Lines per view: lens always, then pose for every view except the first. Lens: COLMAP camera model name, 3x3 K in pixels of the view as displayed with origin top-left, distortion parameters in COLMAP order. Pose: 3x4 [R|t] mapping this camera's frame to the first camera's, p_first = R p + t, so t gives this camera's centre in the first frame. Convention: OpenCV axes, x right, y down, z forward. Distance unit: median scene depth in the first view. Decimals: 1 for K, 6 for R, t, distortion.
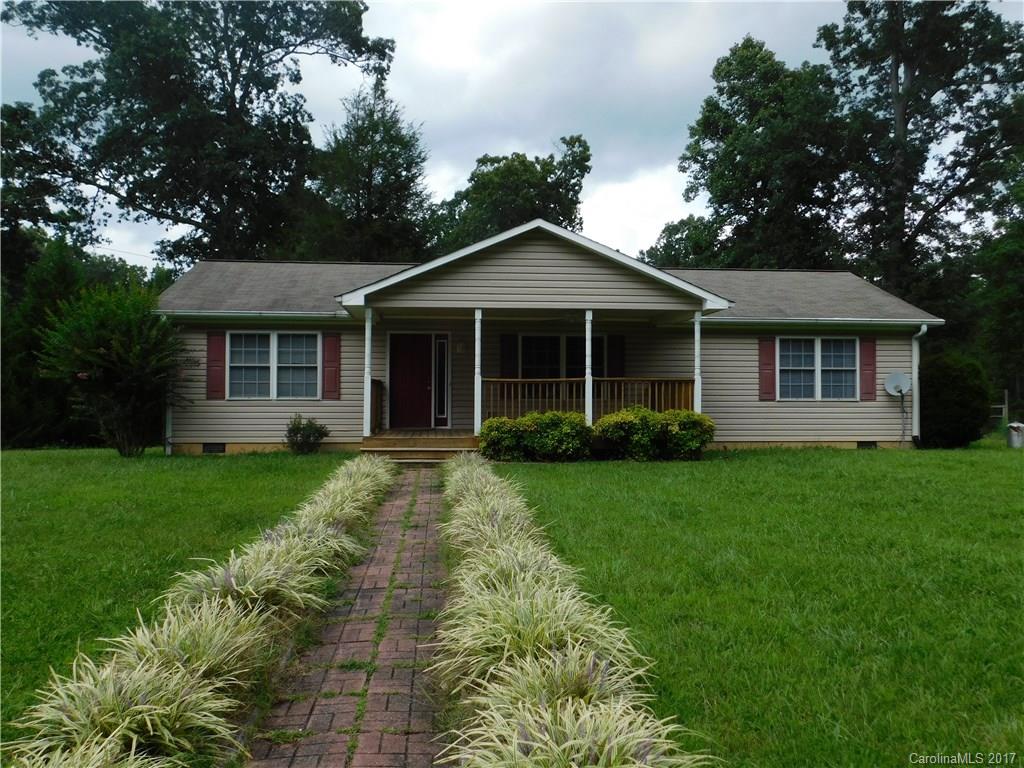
lens RADIAL K [[837.6, 0, 512.0], [0, 837.6, 384.0], [0, 0, 1]] dist [-0.014644, -0.000038]
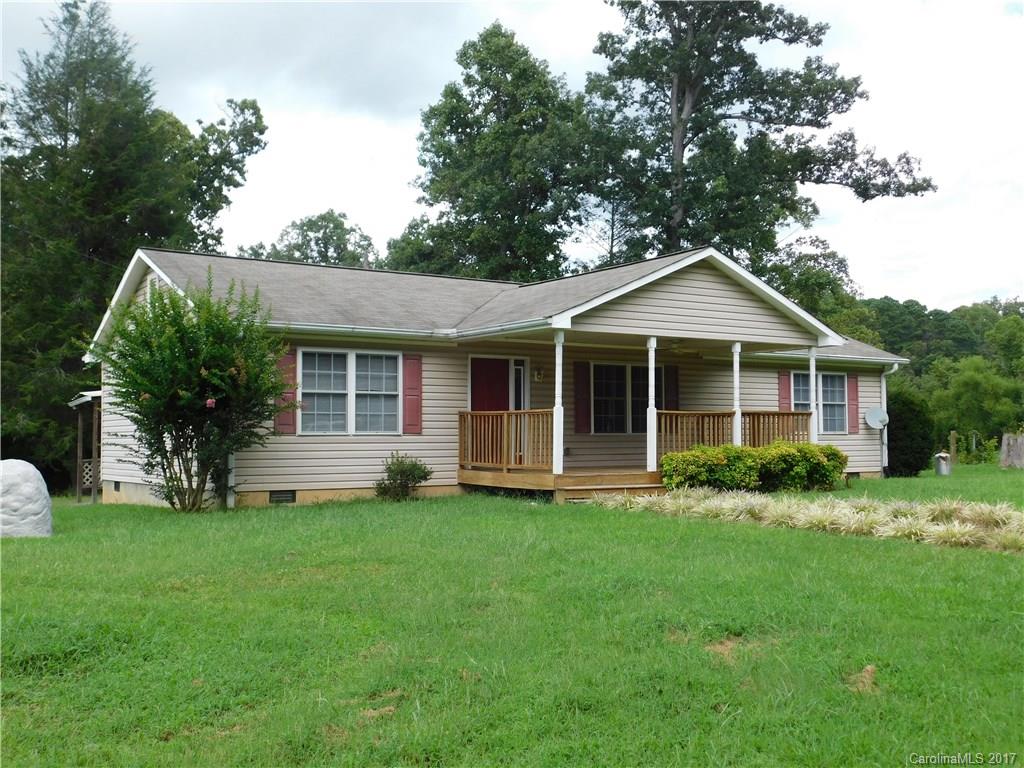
lens RADIAL K [[1081.2, 0, 512.0], [0, 1081.2, 384.0], [0, 0, 1]] dist [-0.000198, 0.000491]
pose [[0.876954, 0.018299, 0.480225, -0.635391], [-0.003279, 0.999479, -0.032096, 0.002638], [-0.480562, 0.026572, 0.876558, 0.005160]]
